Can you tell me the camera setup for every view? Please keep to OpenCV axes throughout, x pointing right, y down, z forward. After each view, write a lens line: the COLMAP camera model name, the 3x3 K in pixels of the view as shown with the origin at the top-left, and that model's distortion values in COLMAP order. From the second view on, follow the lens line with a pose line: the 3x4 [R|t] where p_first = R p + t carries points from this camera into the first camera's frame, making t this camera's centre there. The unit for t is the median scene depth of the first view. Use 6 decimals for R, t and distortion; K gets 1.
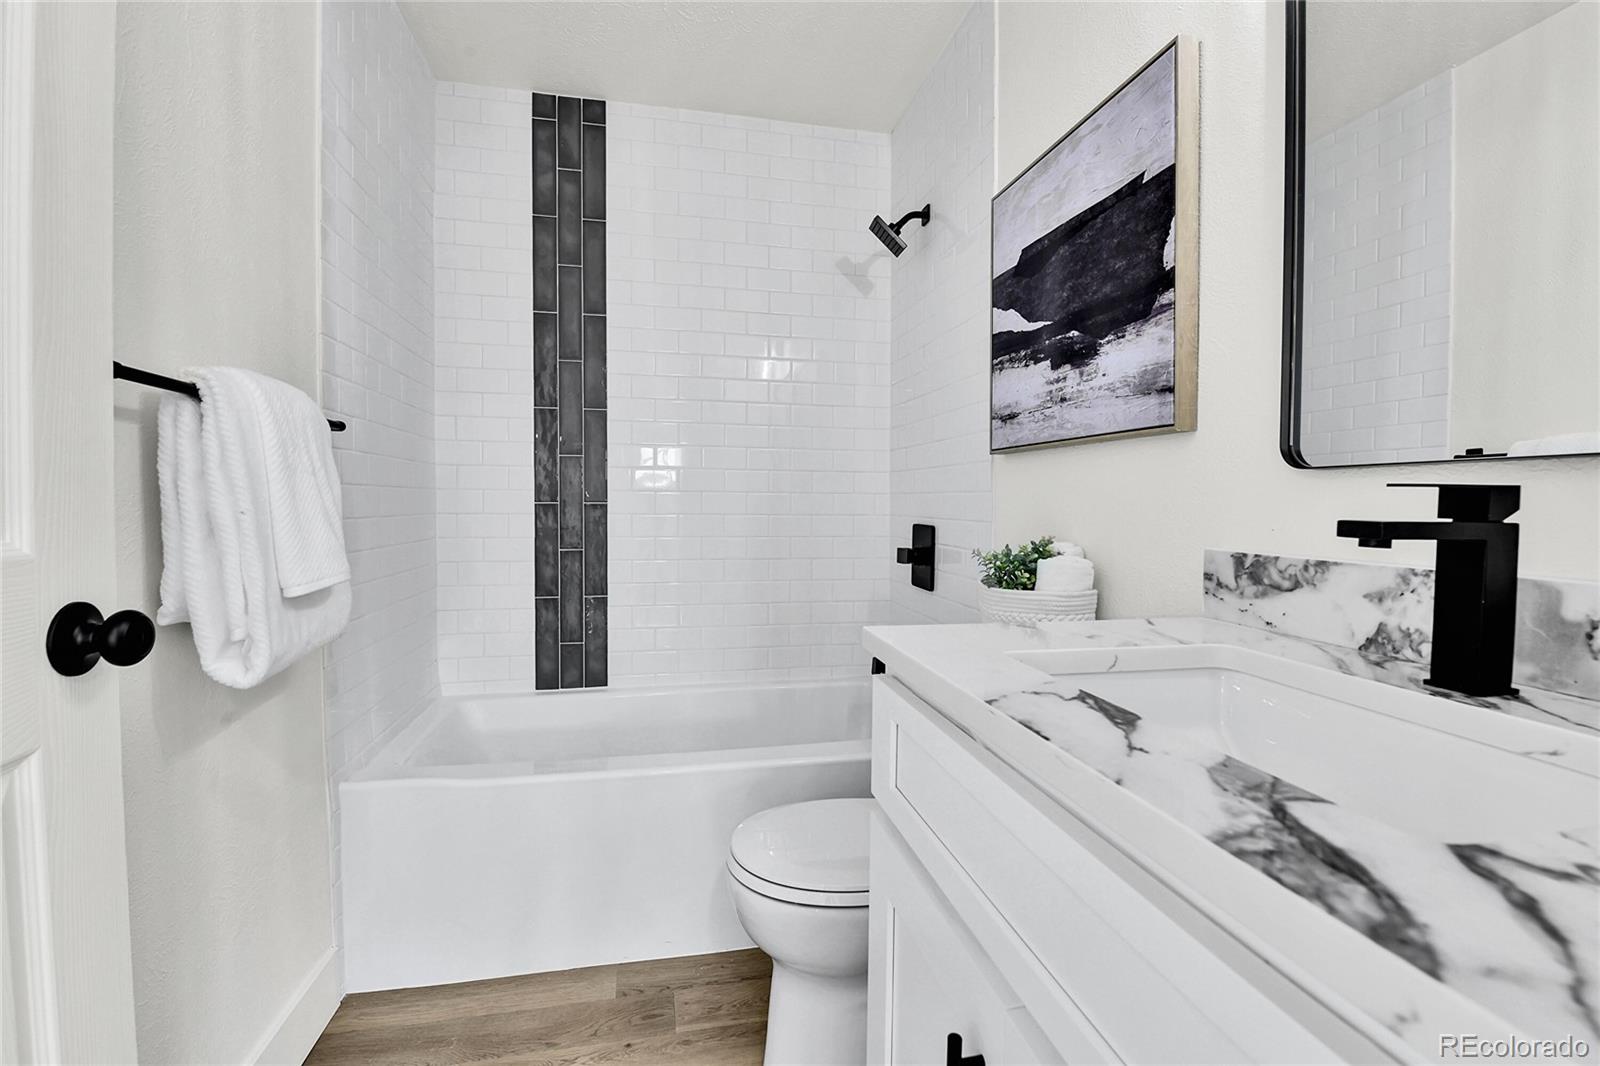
lens RADIAL K [[690.6, 0, 794.2], [0, 690.6, 533.1], [0, 0, 1]] dist [-0.016159, -0.003856]
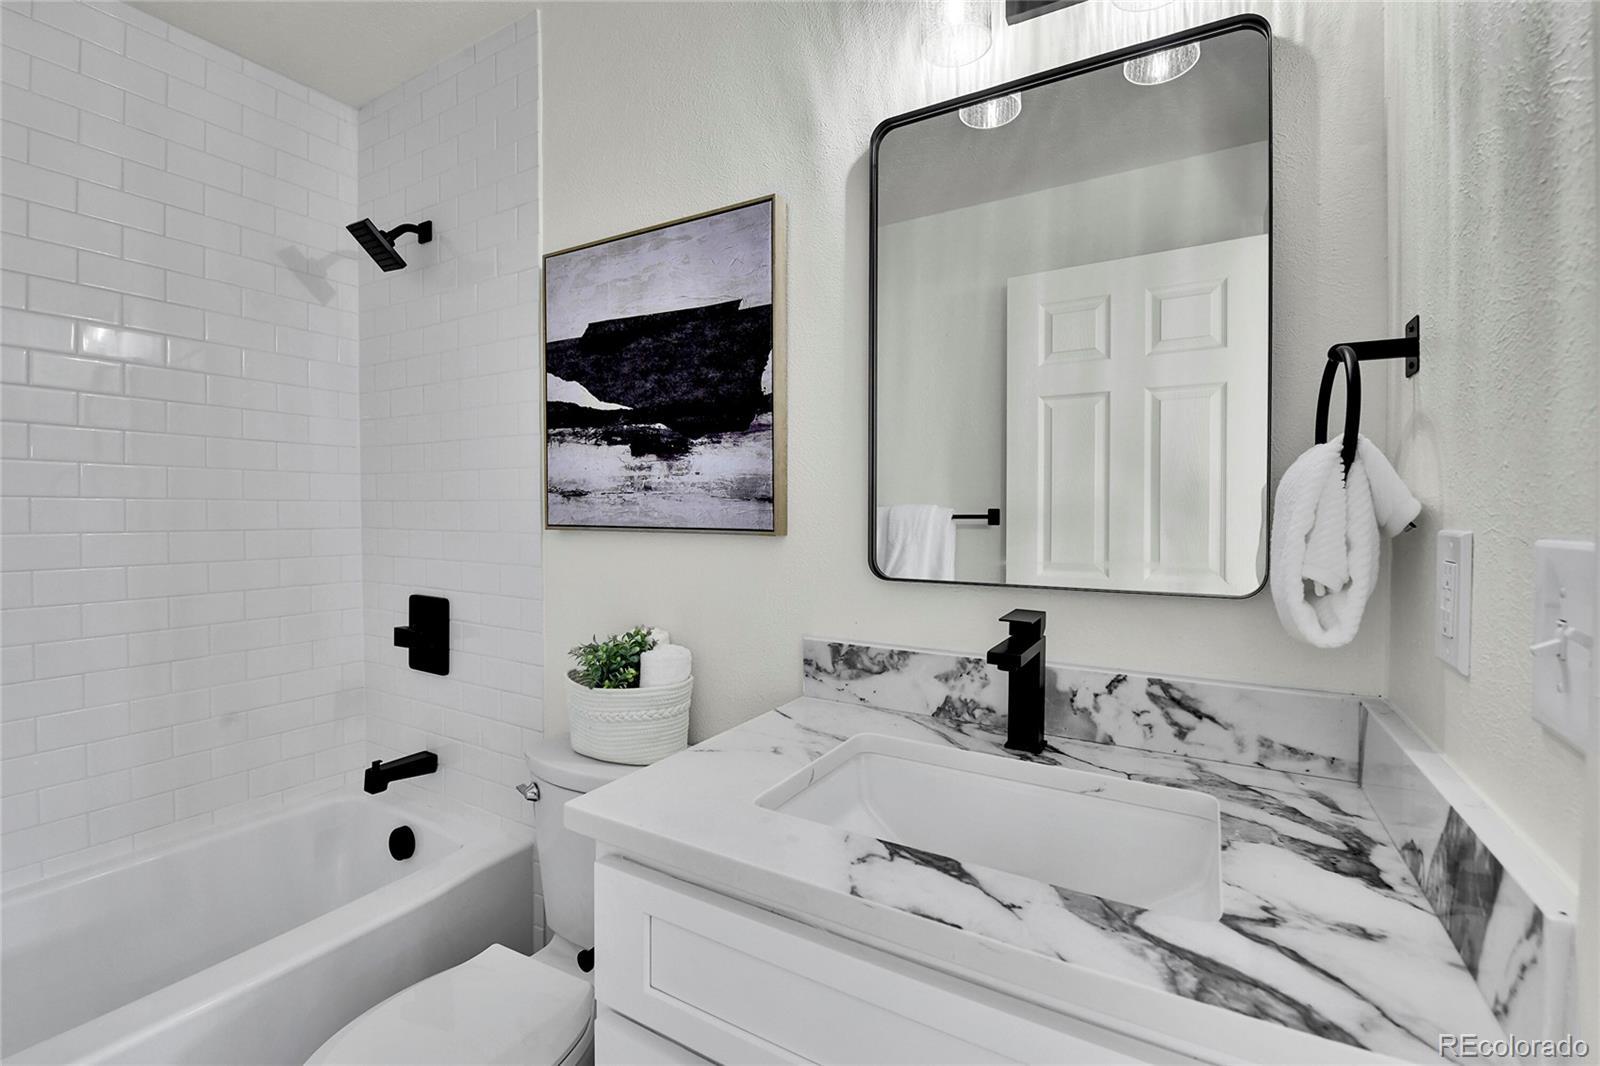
lens RADIAL K [[690.6, 0, 803.0], [0, 690.6, 528.2], [0, 0, 1]] dist [-0.016159, -0.003856]
pose [[0.661414, -0.020853, 0.749731, -0.267573], [0.033787, 0.999427, -0.002010, -0.152226], [-0.749259, 0.026660, 0.661740, 0.193154]]
